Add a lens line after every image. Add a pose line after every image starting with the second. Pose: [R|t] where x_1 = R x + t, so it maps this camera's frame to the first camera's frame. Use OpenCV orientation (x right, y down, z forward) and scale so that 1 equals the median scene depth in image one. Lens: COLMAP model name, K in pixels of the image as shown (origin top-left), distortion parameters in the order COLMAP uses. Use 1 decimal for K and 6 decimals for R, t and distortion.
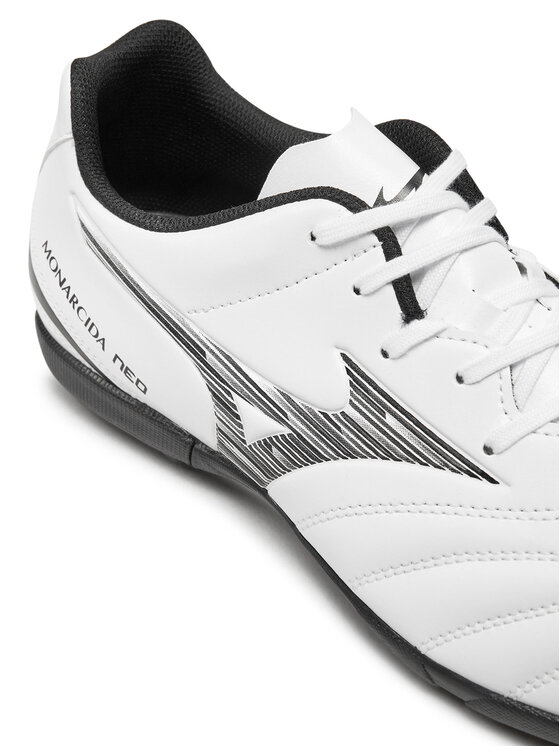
lens RADIAL K [[1214.5, 0, 277.9], [0, 1214.5, 371.5], [0, 0, 1]] dist [-0.052202, 0.000000]
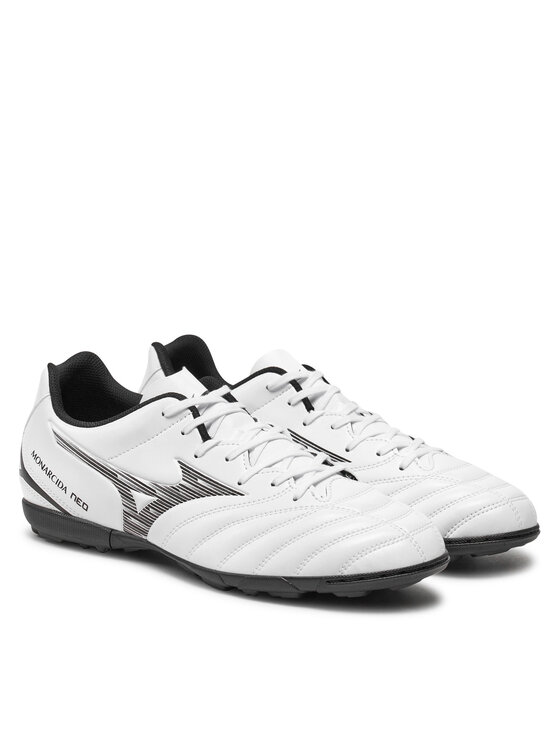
lens RADIAL K [[2211.1, 0, 280.2], [0, 2211.1, 373.5], [0, 0, 1]] dist [-0.152116, 0.000000]
pose [[0.996067, -0.043708, 0.077073, -0.069815], [0.072227, 0.904390, -0.420549, 1.608091], [-0.051323, 0.424462, 0.903990, -2.860173]]
